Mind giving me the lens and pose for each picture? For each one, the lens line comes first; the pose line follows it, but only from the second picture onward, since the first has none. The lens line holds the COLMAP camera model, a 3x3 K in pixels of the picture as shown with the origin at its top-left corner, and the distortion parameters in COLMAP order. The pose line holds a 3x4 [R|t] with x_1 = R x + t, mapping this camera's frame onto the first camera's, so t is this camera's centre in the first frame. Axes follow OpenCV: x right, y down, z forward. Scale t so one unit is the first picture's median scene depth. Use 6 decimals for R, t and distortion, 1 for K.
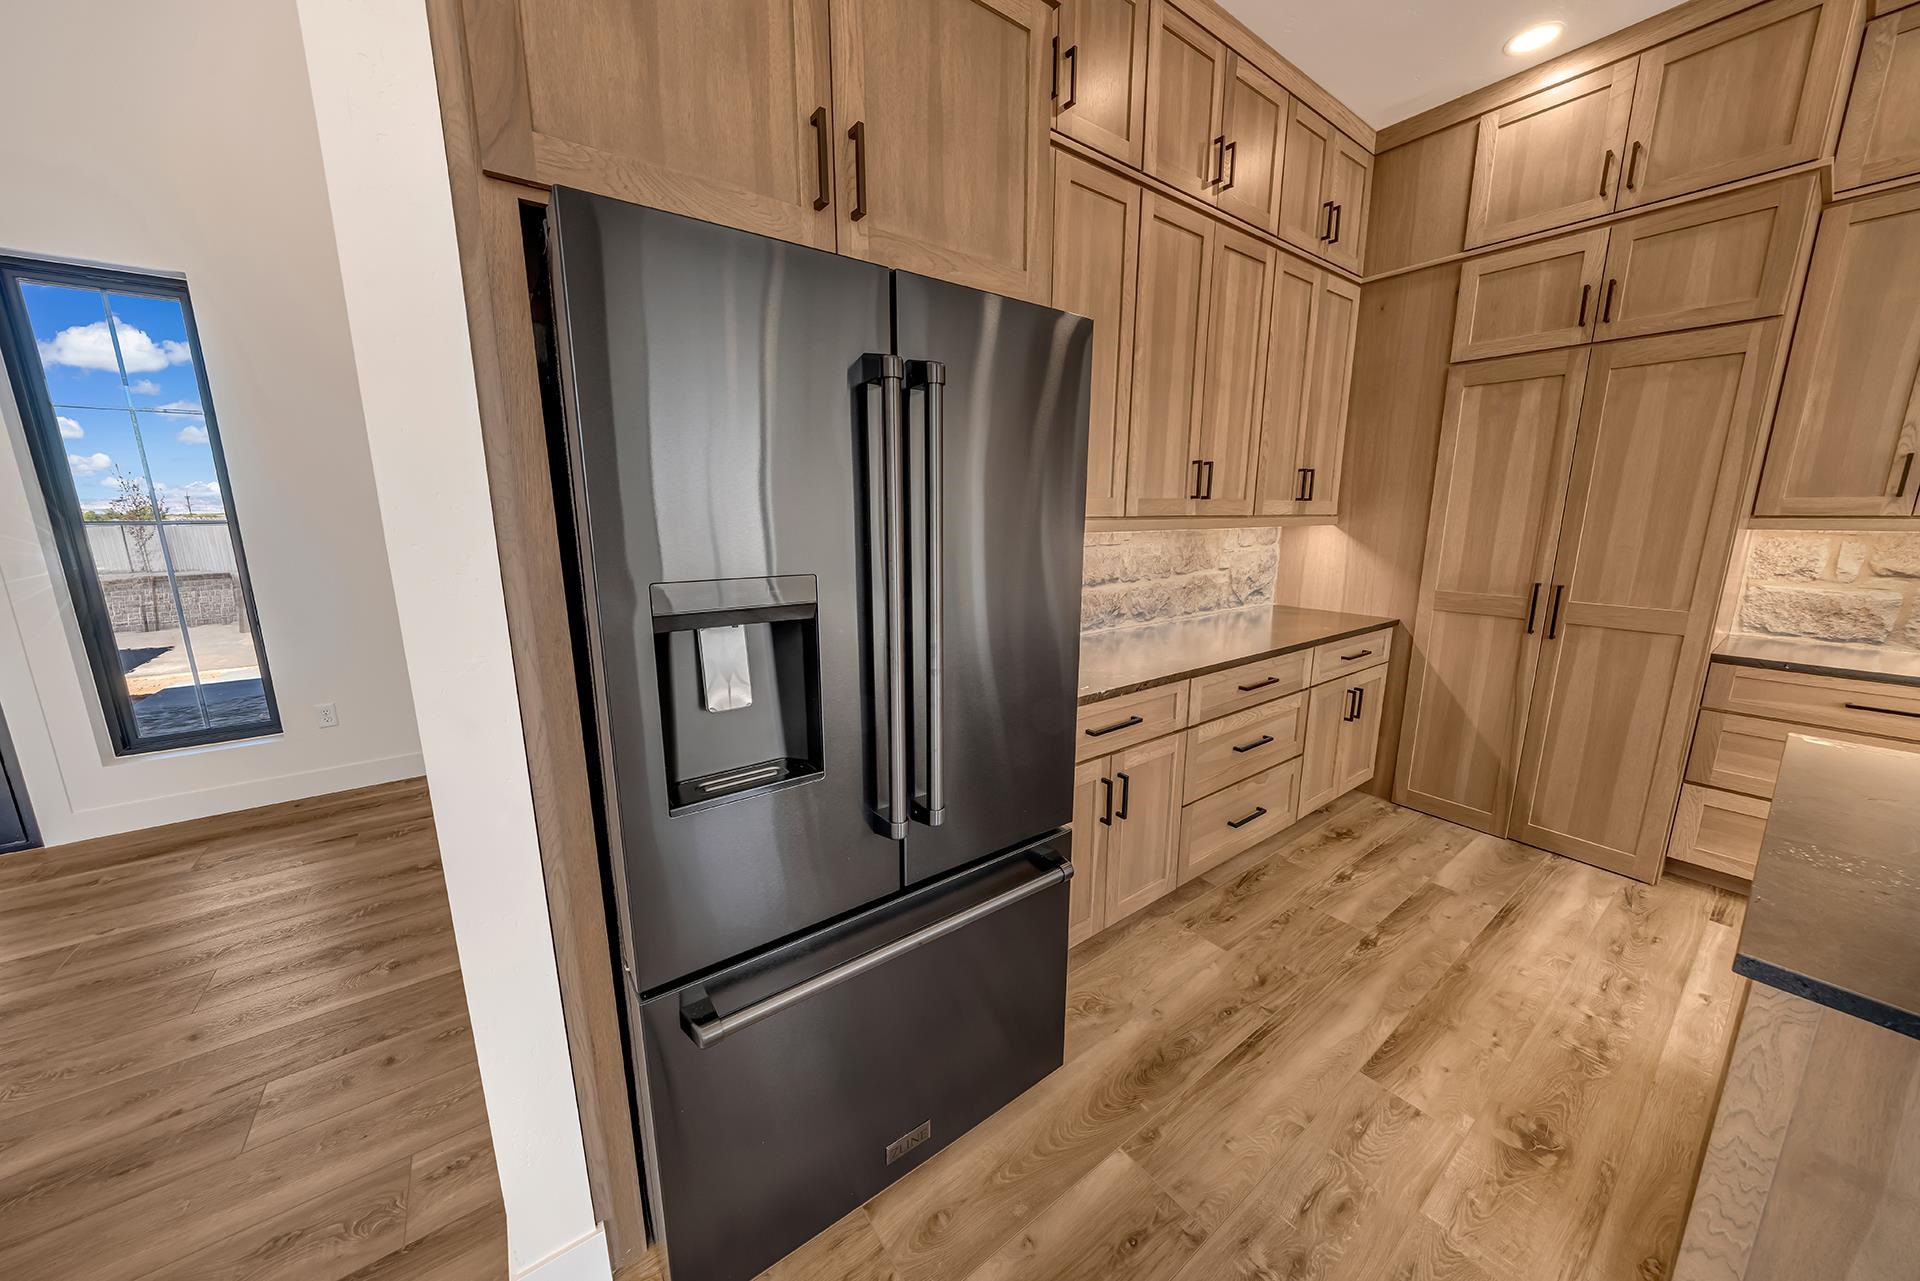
lens RADIAL K [[649.3, 0, 955.4], [0, 649.3, 636.3], [0, 0, 1]] dist [-0.000086, -0.003065]
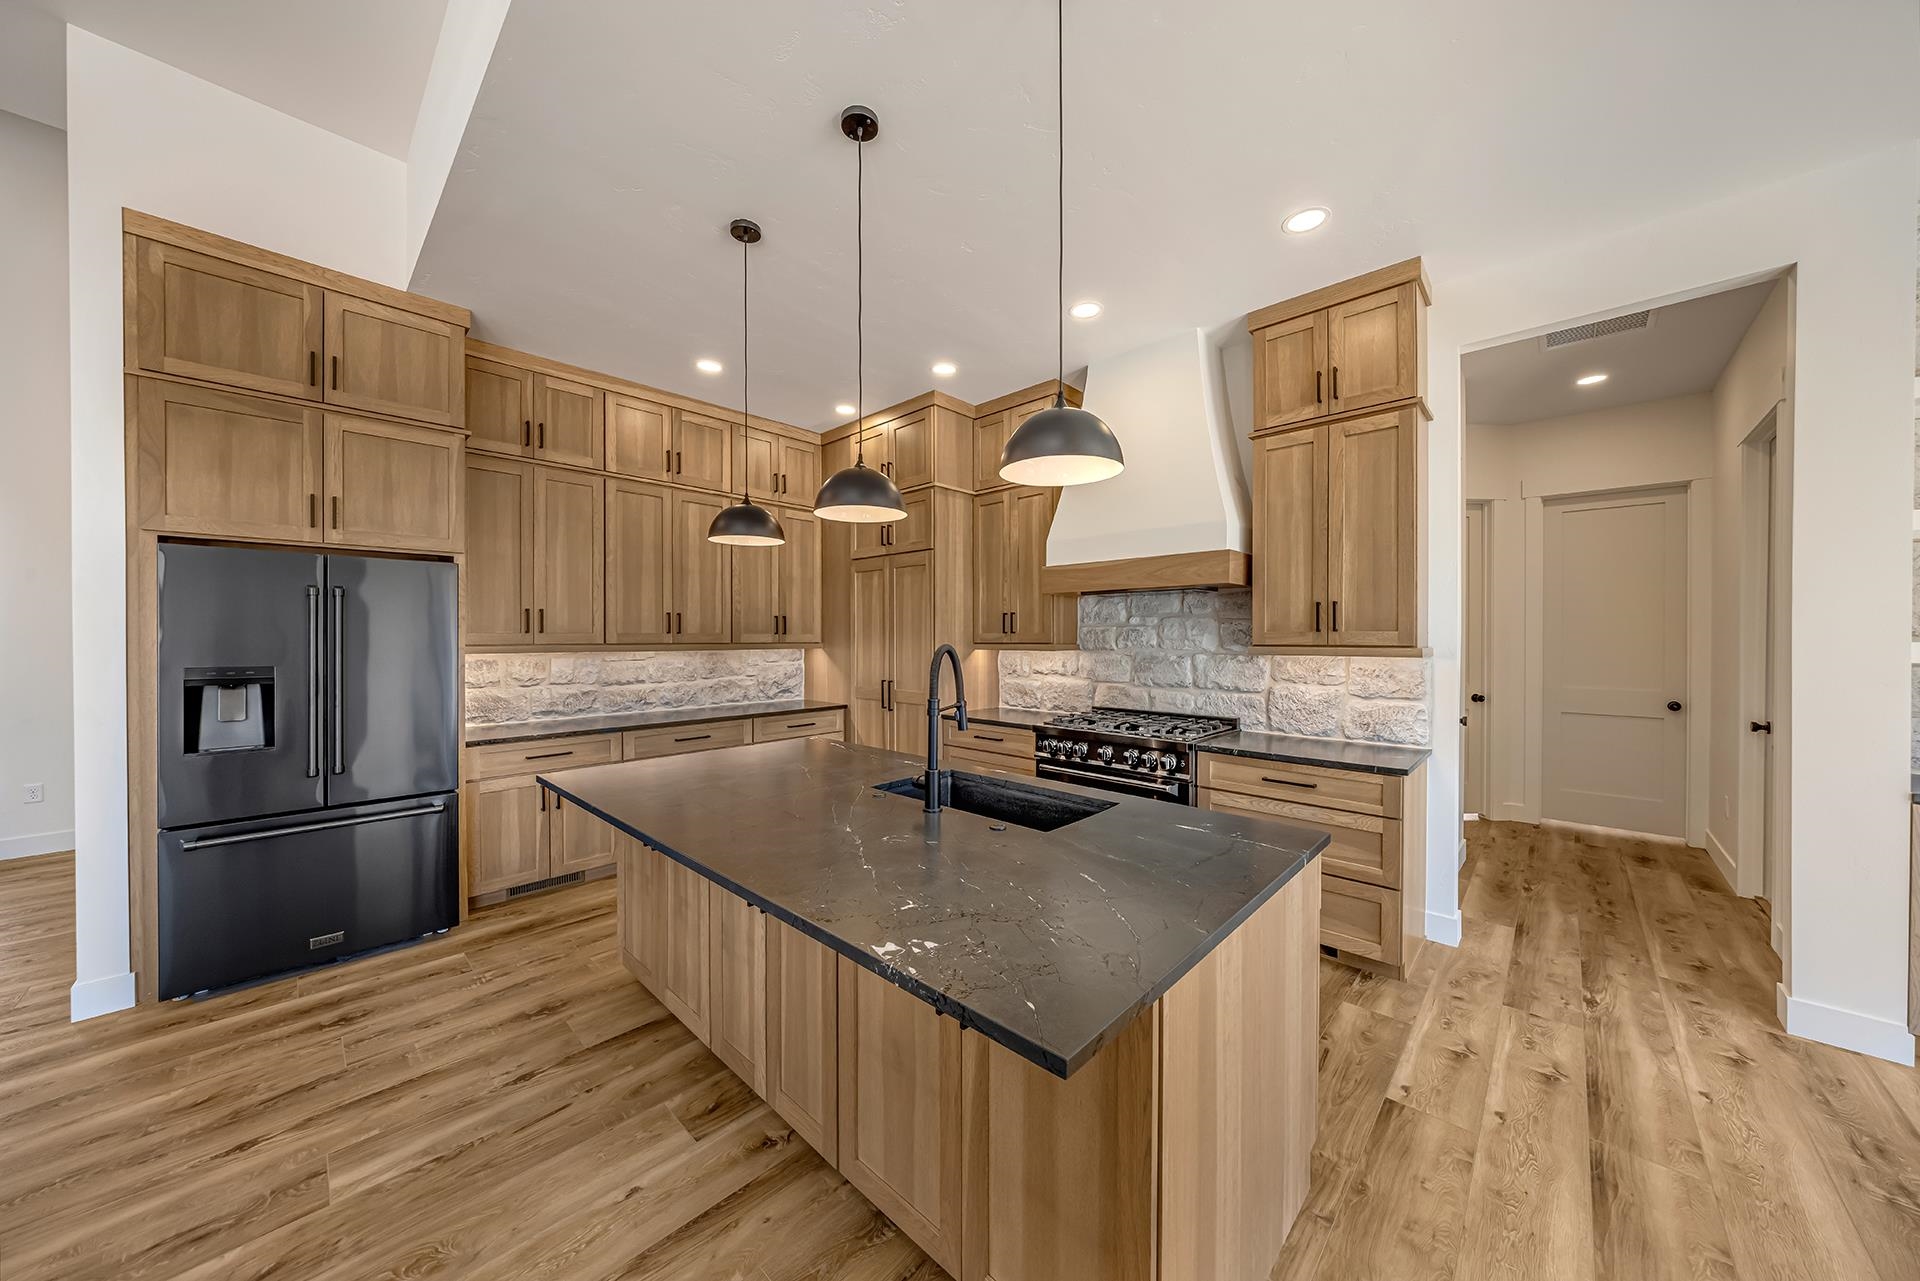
lens RADIAL K [[638.4, 0, 960.0], [0, 638.4, 635.9], [0, 0, 1]] dist [0.001163, -0.003157]
pose [[0.984630, 0.000749, 0.174653, 0.802409], [0.032342, 0.981914, -0.186544, 0.135152], [-0.171634, 0.189326, 0.966798, -0.767771]]
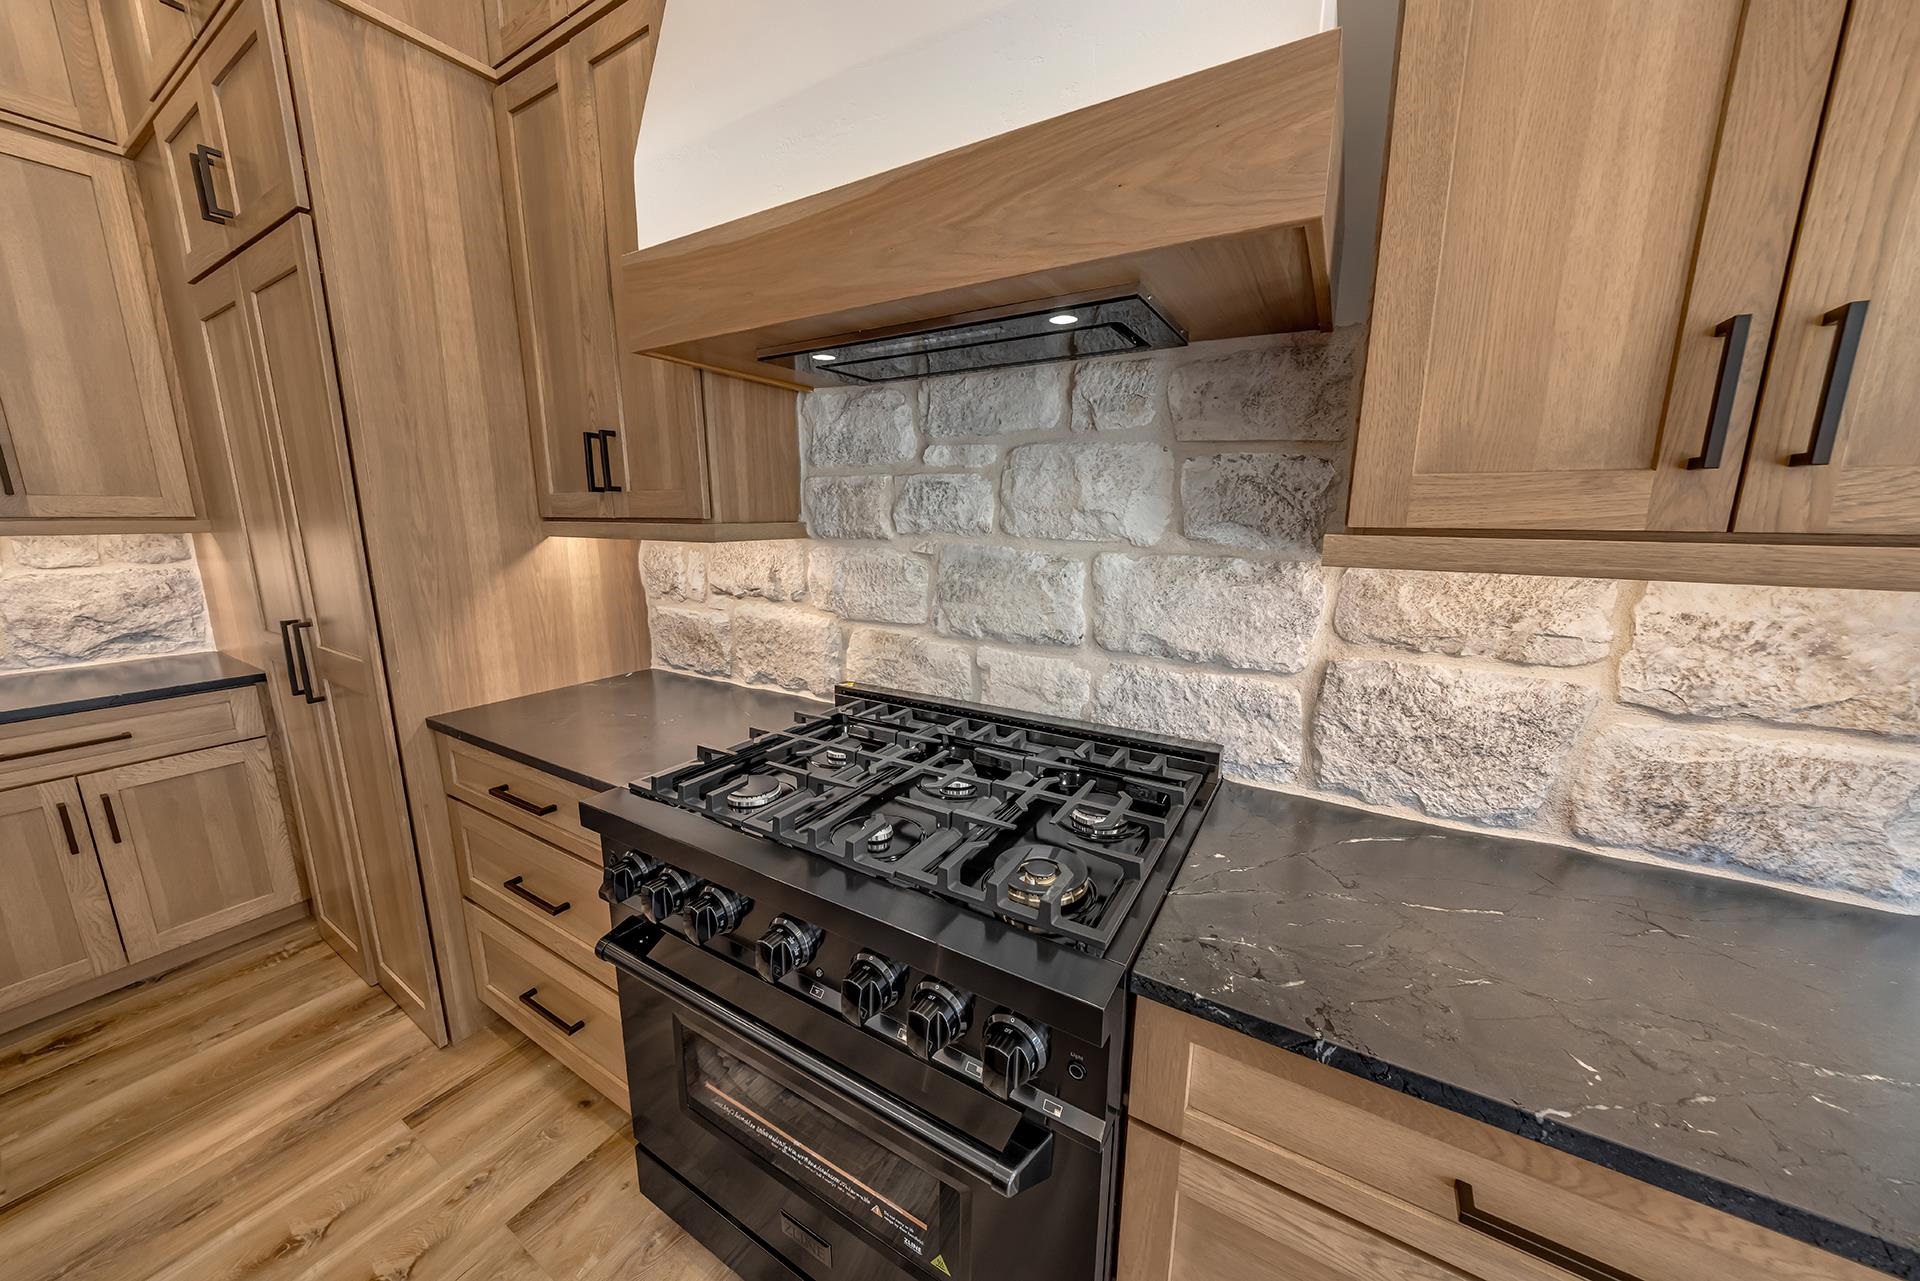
lens RADIAL K [[655.4, 0, 960.0], [0, 655.4, 640.5], [0, 0, 1]] dist [-0.006037, 0.000182]
pose [[0.923598, -0.070314, 0.376858, 1.286081], [0.068335, 0.997488, 0.018637, -0.027088], [-0.377222, 0.008540, 0.926084, 0.123879]]
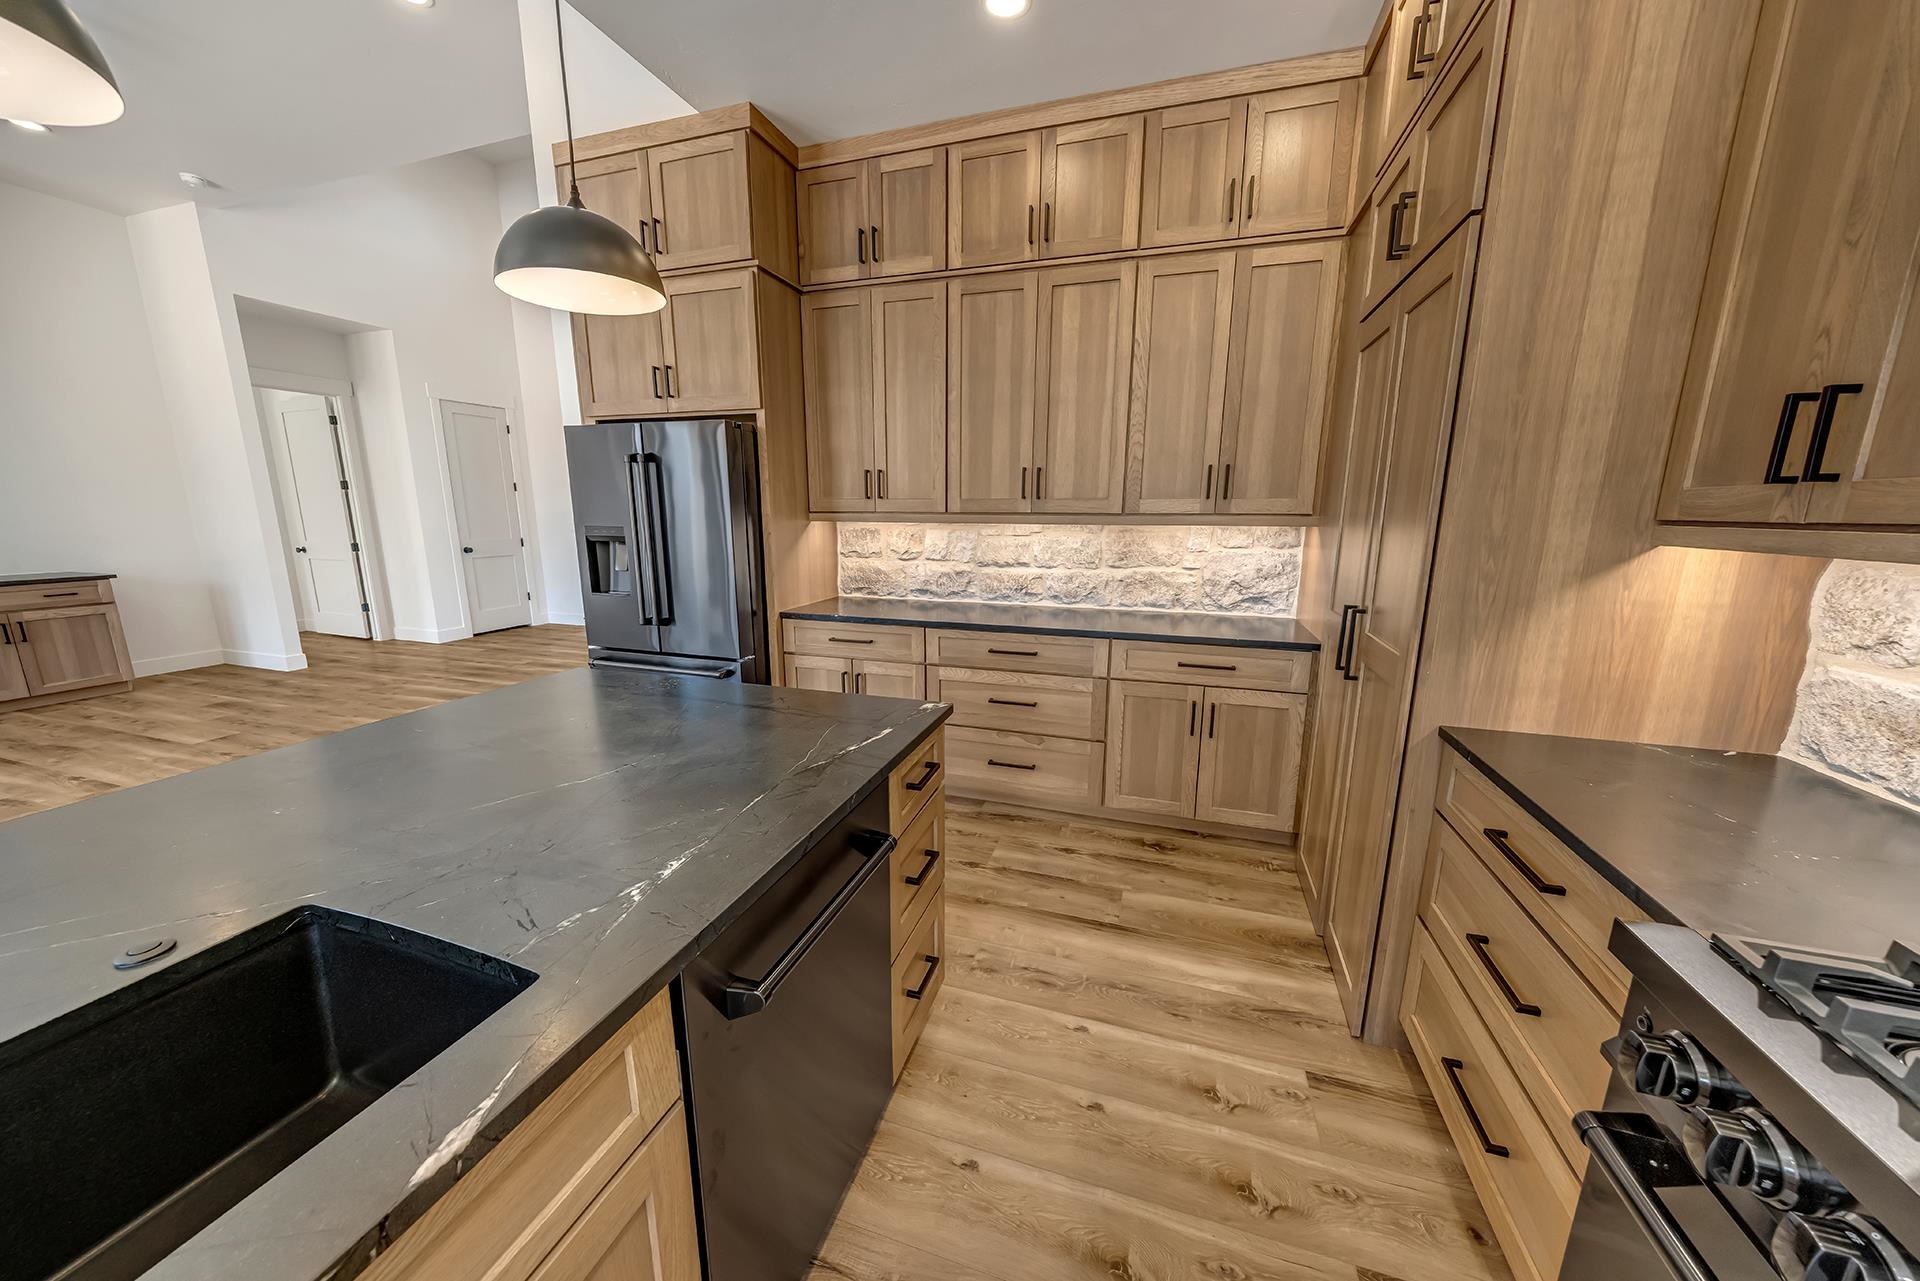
lens RADIAL K [[649.3, 0, 955.4], [0, 649.3, 636.3], [0, 0, 1]] dist [-0.000086, -0.003065]
pose [[0.579999, 0.161396, -0.798469, 1.249073], [-0.157656, 0.983885, 0.084355, -0.037438], [0.799216, 0.076957, 0.596097, 0.178566]]
